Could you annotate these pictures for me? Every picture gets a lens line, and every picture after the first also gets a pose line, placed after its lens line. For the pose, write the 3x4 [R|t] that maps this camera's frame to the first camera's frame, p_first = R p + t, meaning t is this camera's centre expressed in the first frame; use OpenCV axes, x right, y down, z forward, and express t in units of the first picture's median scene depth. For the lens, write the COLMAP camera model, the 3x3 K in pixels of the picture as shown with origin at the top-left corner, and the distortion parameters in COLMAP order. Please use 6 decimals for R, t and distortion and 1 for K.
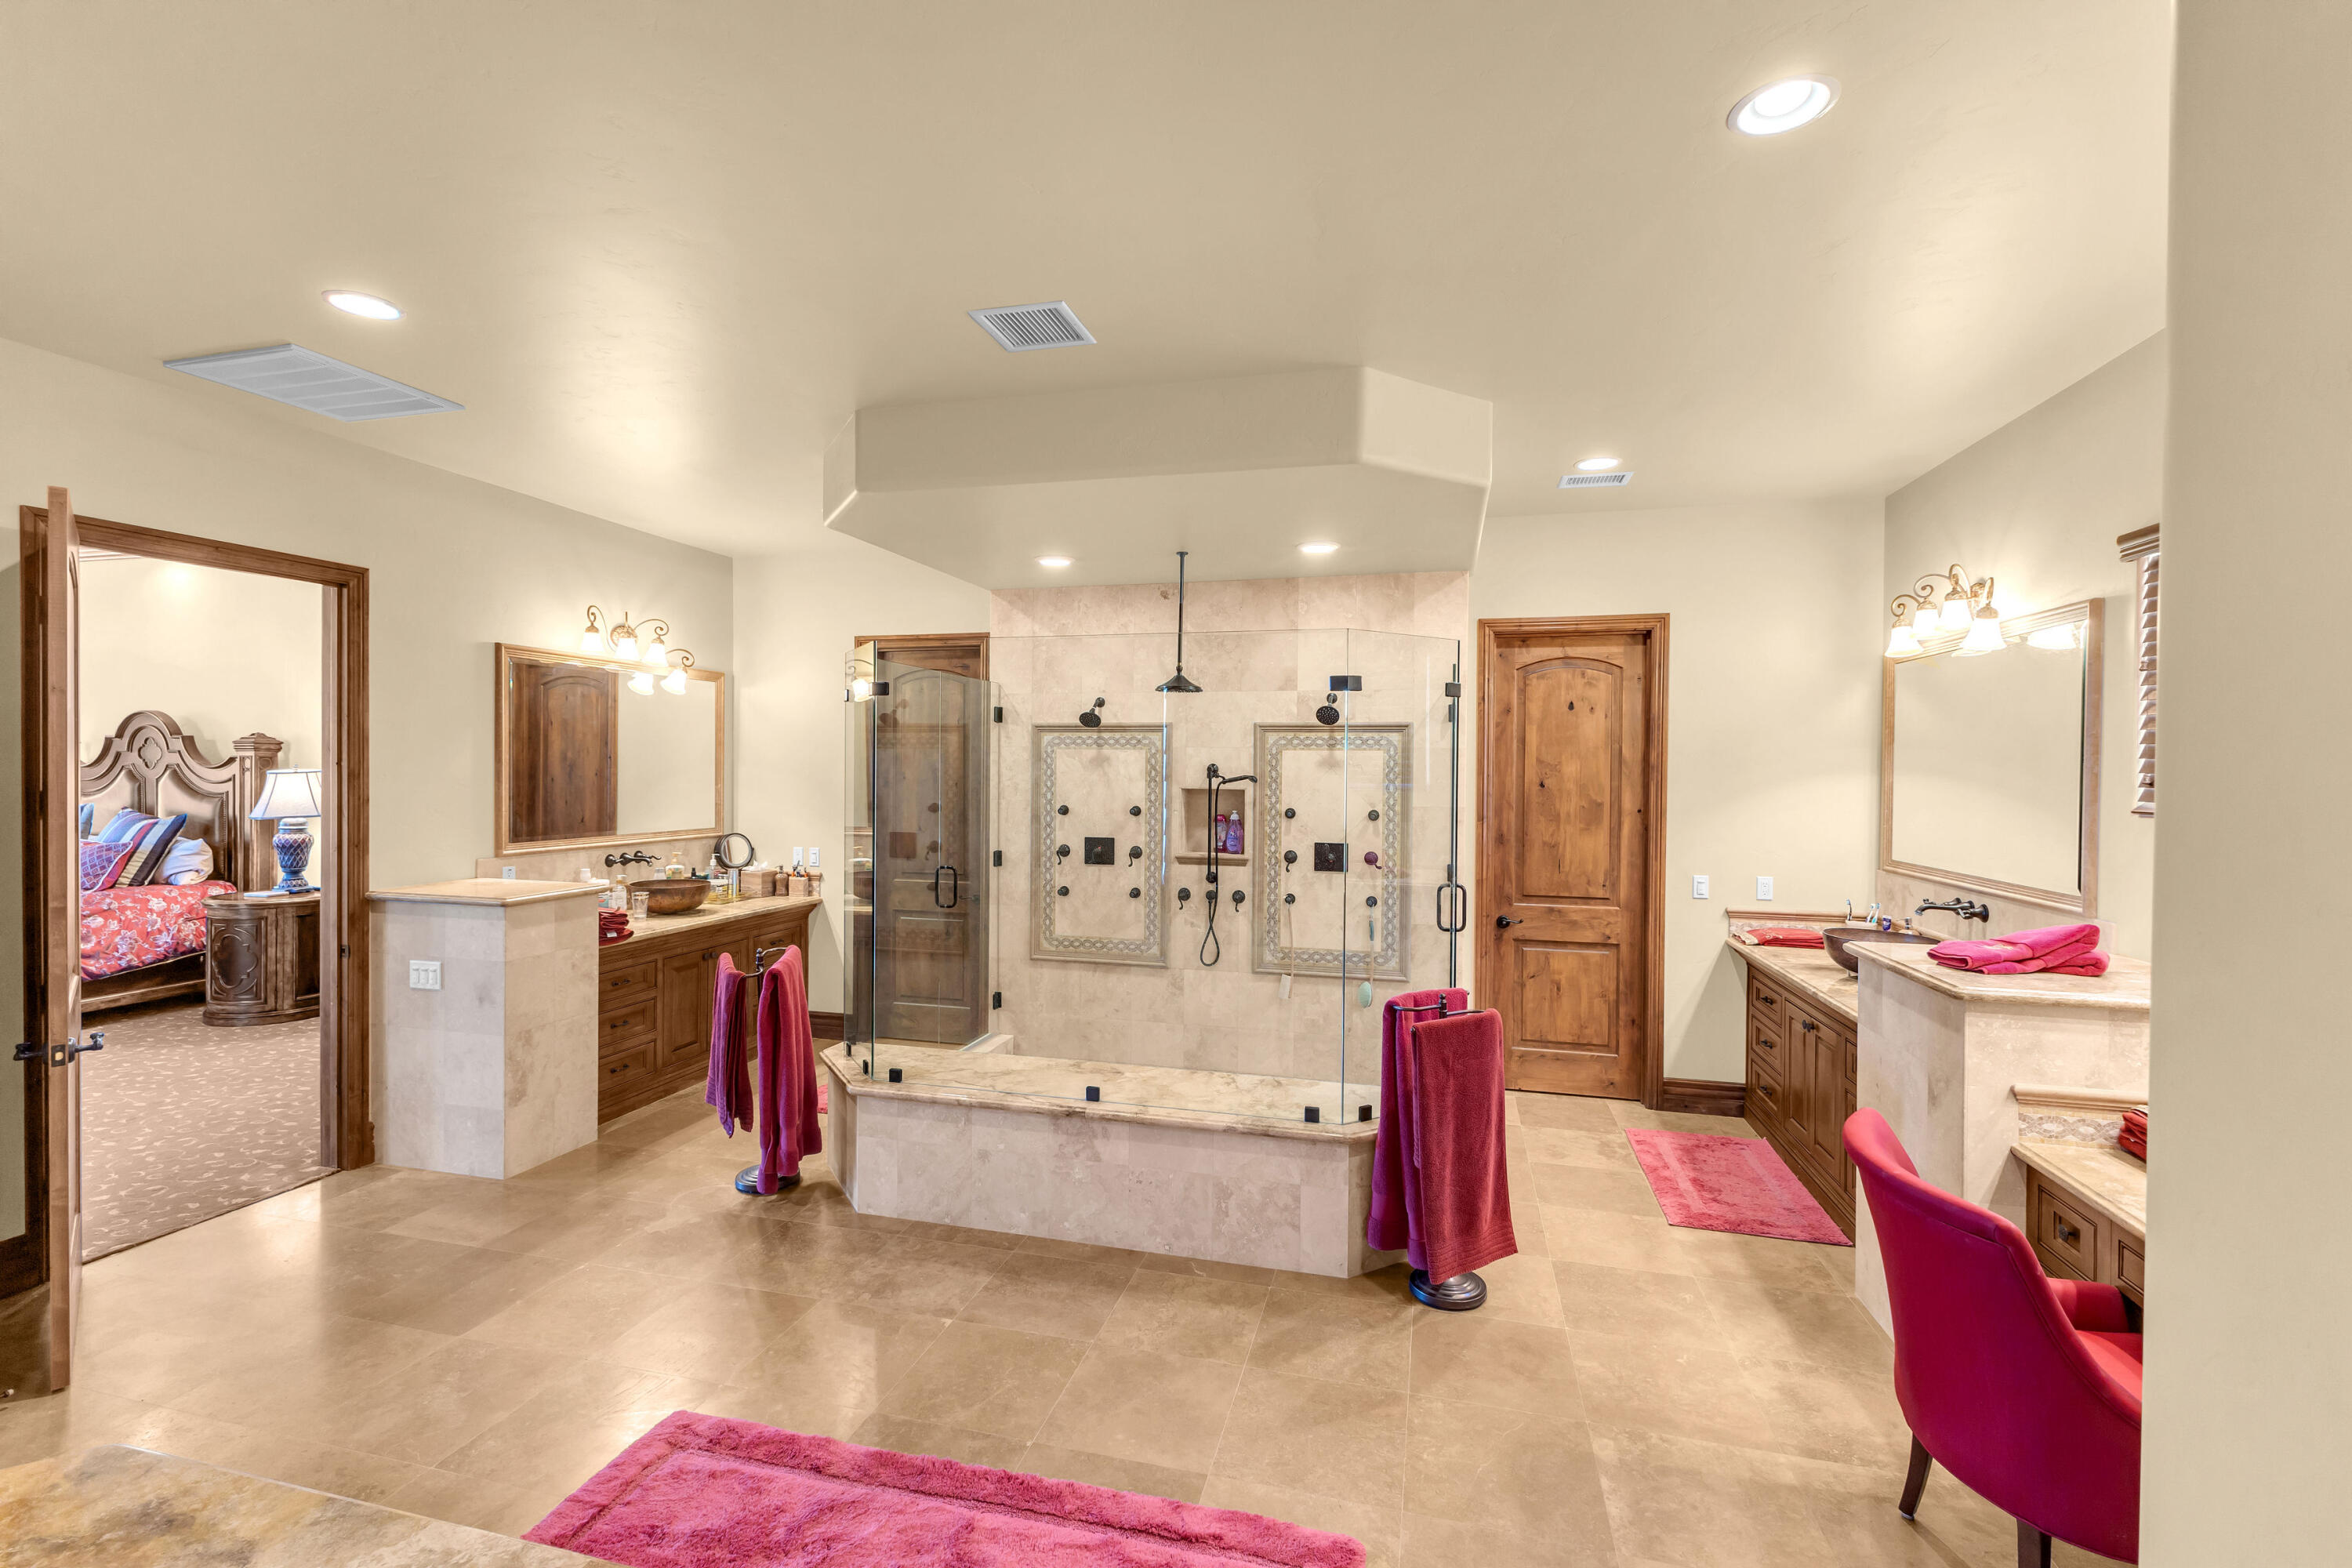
lens RADIAL K [[1009.7, 0, 1175.0], [0, 1009.7, 777.0], [0, 0, 1]] dist [0.005149, 0.000221]
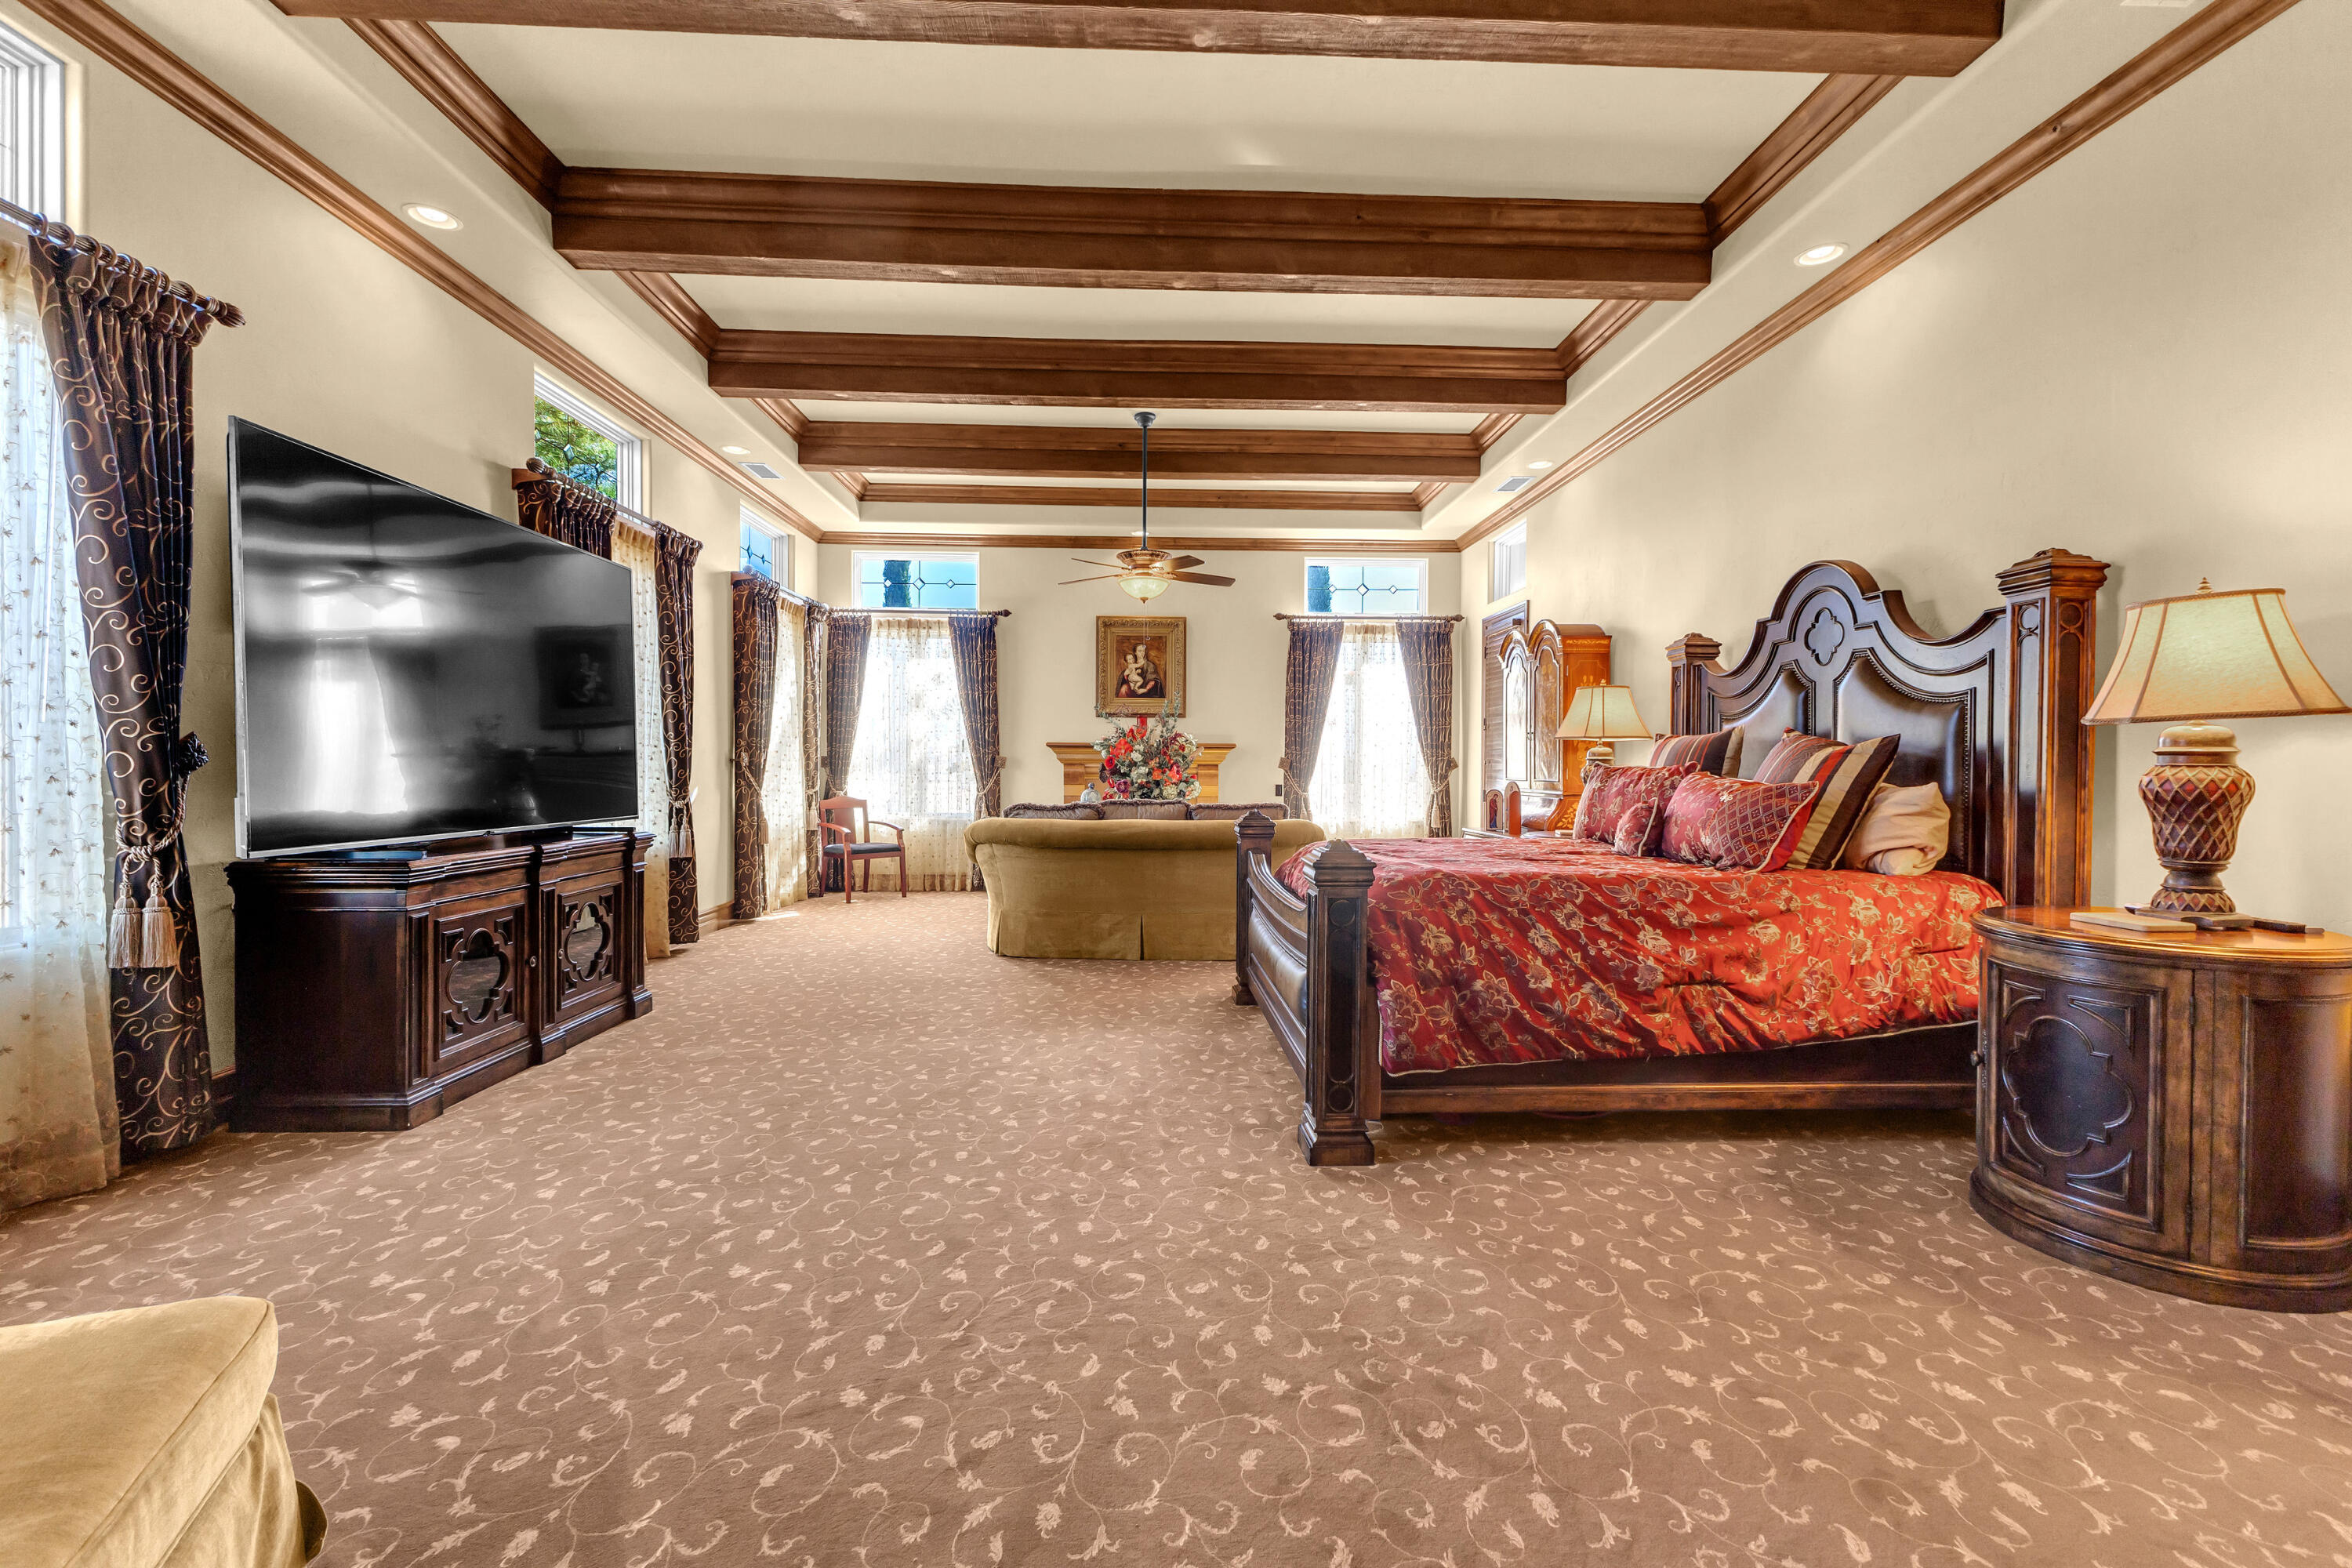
lens RADIAL K [[1011.6, 0, 1177.7], [0, 1011.6, 776.3], [0, 0, 1]] dist [0.016759, -0.007328]
pose [[0.290476, 0.005299, -0.956868, -0.628558], [-0.013003, 0.999914, 0.001590, 0.064271], [0.956794, 0.011980, 0.290520, 0.540571]]
